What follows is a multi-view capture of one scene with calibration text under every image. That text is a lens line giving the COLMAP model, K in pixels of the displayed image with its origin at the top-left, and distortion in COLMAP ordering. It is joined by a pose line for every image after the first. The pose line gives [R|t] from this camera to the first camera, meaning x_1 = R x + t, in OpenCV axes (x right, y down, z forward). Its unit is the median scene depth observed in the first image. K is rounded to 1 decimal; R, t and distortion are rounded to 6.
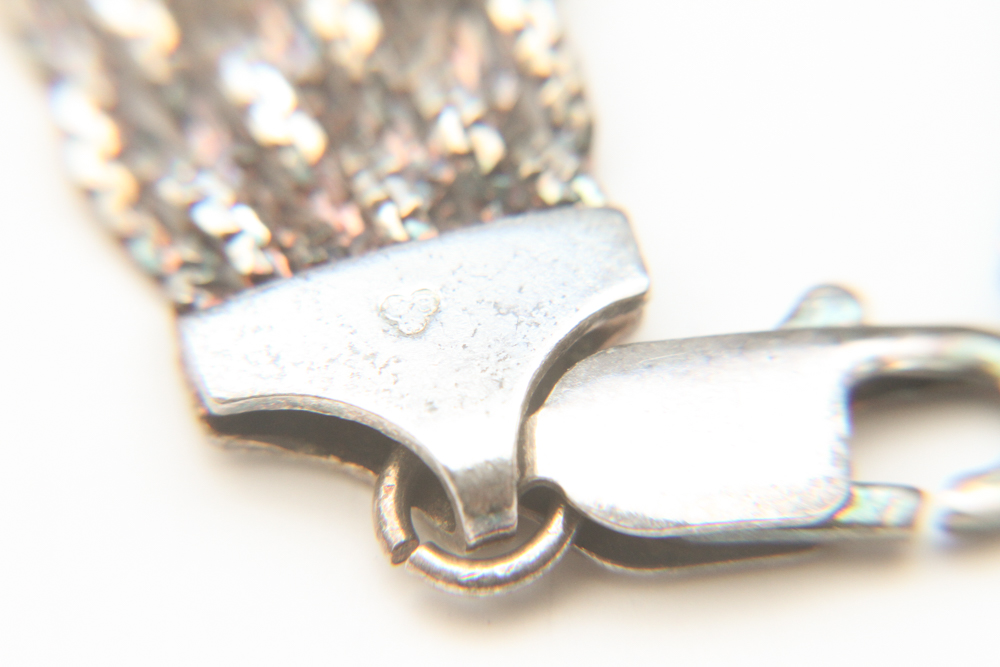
lens RADIAL K [[6315.7, 0, 503.5], [0, 6315.7, 331.8], [0, 0, 1]] dist [3.801651, 0.000000]
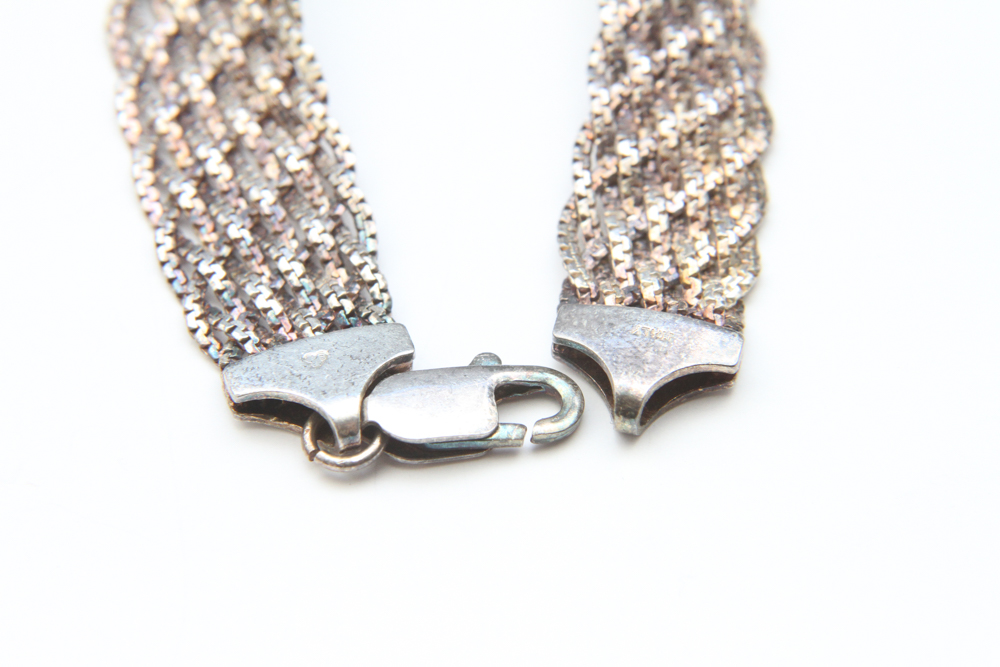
lens RADIAL K [[6315.7, 0, 499.3], [0, 6315.7, 334.8], [0, 0, 1]] dist [3.801651, 0.000000]
pose [[0.999226, -0.020033, 0.033840, -0.026333], [0.016894, 0.995741, 0.090635, -0.230827], [-0.035512, -0.089993, 0.995309, -1.415200]]
